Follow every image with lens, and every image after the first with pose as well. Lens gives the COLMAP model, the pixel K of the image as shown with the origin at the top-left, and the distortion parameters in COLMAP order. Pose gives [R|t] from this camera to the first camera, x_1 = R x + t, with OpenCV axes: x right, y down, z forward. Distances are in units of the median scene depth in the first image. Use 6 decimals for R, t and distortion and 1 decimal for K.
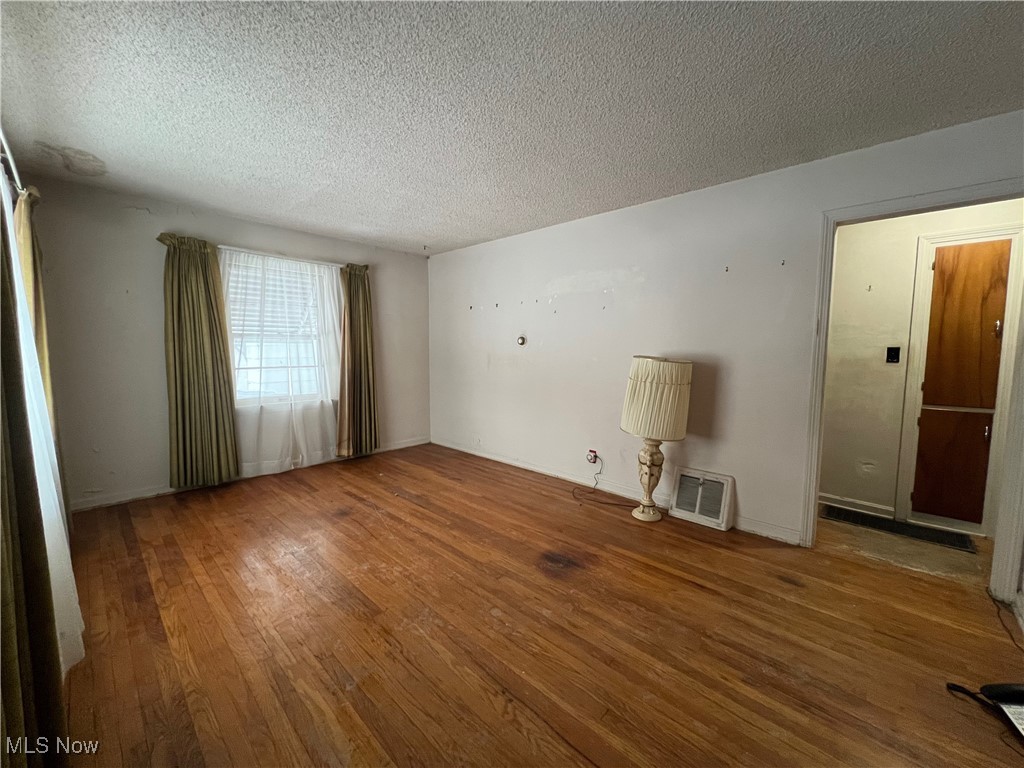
lens RADIAL K [[406.9, 0, 512.5], [0, 406.9, 382.2], [0, 0, 1]] dist [0.000886, -0.000464]
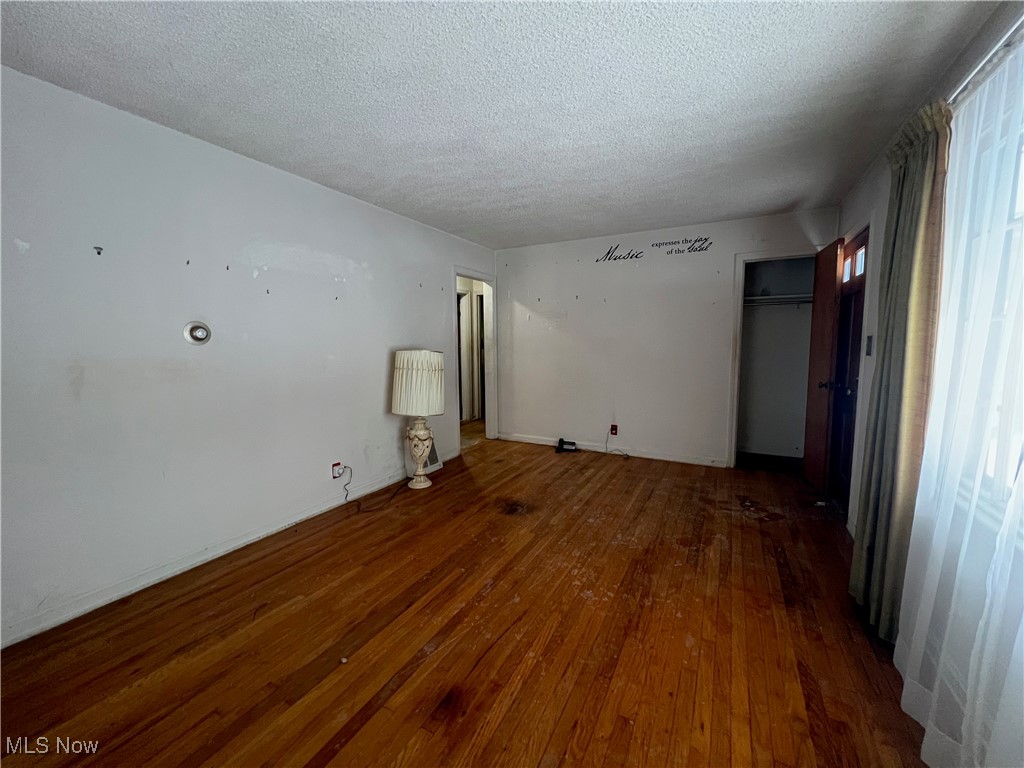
lens RADIAL K [[406.9, 0, 511.7], [0, 406.9, 383.9], [0, 0, 1]] dist [0.000886, -0.000464]
pose [[-0.257899, -0.106204, 0.960317, -0.873286], [0.089317, 0.987063, 0.133149, -0.098213], [-0.962035, 0.120111, -0.245077, 1.031847]]
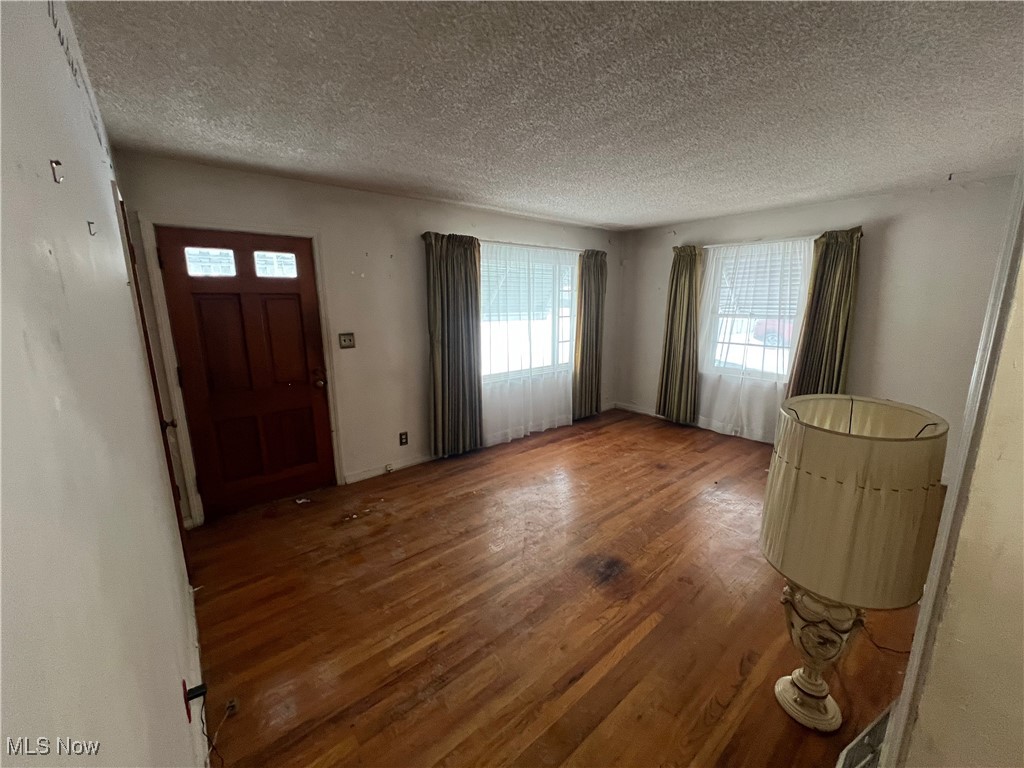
lens RADIAL K [[406.9, 0, 511.5], [0, 406.9, 382.8], [0, 0, 1]] dist [0.000886, -0.000464]
pose [[-0.115093, 0.193017, -0.974422, 0.820116], [-0.080390, 0.975913, 0.202808, -0.147093], [0.990096, 0.101675, -0.096804, 0.660623]]
